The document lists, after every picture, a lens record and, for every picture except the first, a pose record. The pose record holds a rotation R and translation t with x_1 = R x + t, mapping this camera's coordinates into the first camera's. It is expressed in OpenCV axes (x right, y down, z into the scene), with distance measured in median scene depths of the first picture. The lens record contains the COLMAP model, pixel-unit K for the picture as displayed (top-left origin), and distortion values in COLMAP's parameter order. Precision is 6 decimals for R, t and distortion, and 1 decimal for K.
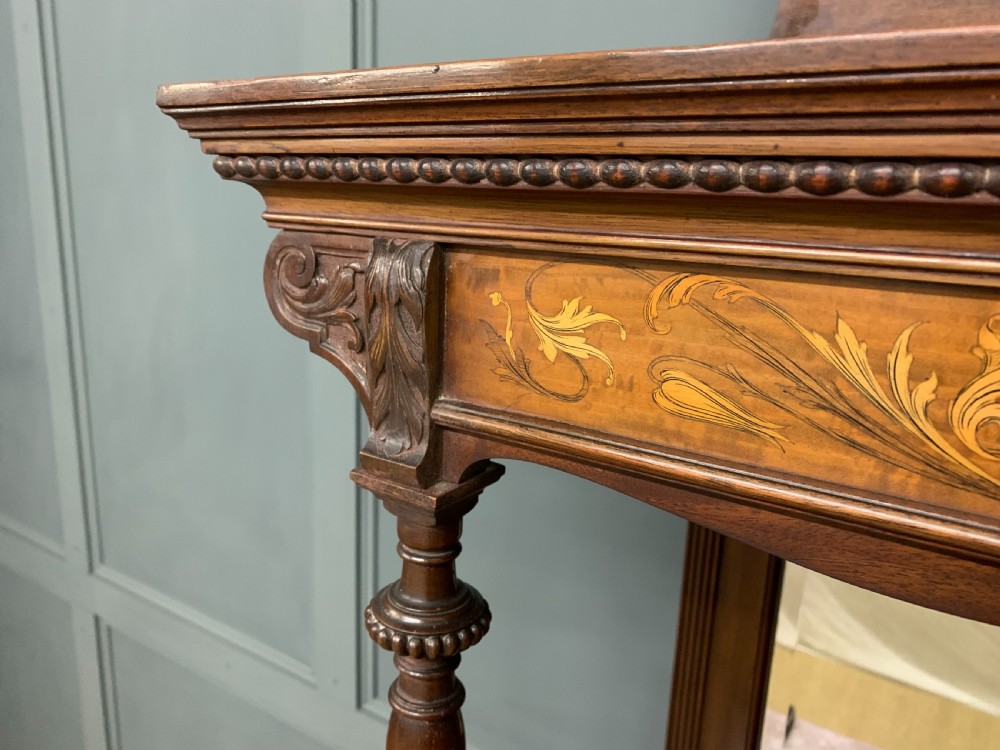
lens RADIAL K [[761.2, 0, 501.0], [0, 761.2, 378.0], [0, 0, 1]] dist [0.039017, -0.021479]
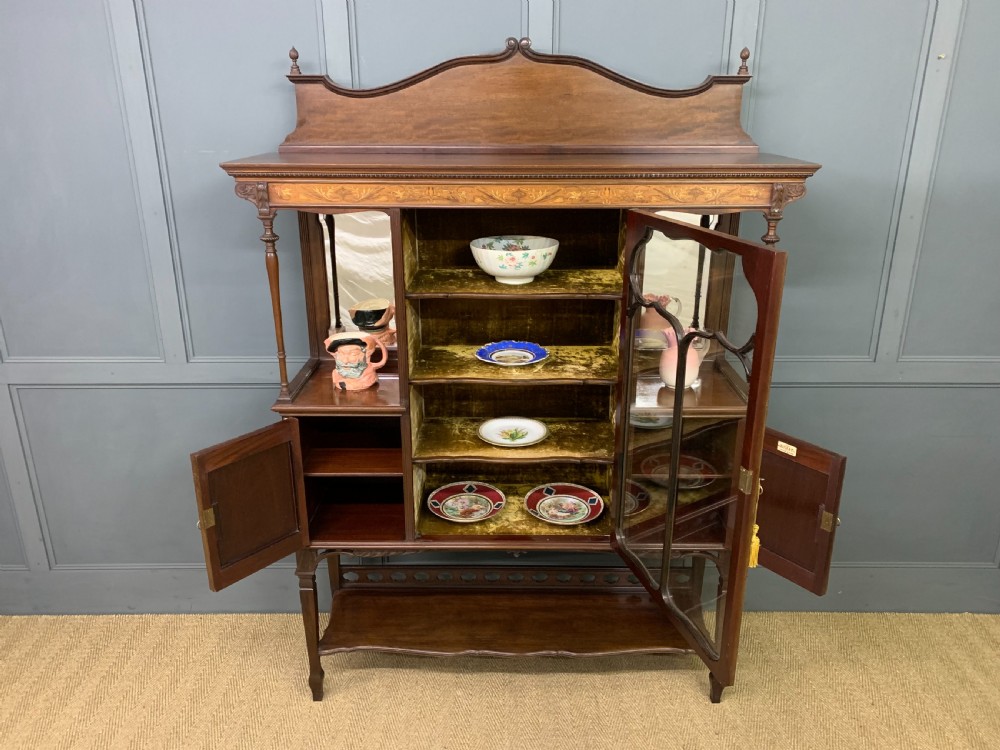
lens RADIAL K [[761.2, 0, 508.5], [0, 761.2, 361.3], [0, 0, 1]] dist [0.039017, -0.021479]
pose [[0.825353, -0.209645, 0.524253, -2.498178], [0.160673, 0.977331, 0.137874, 0.920052], [-0.541273, -0.029561, 0.840327, -6.910171]]
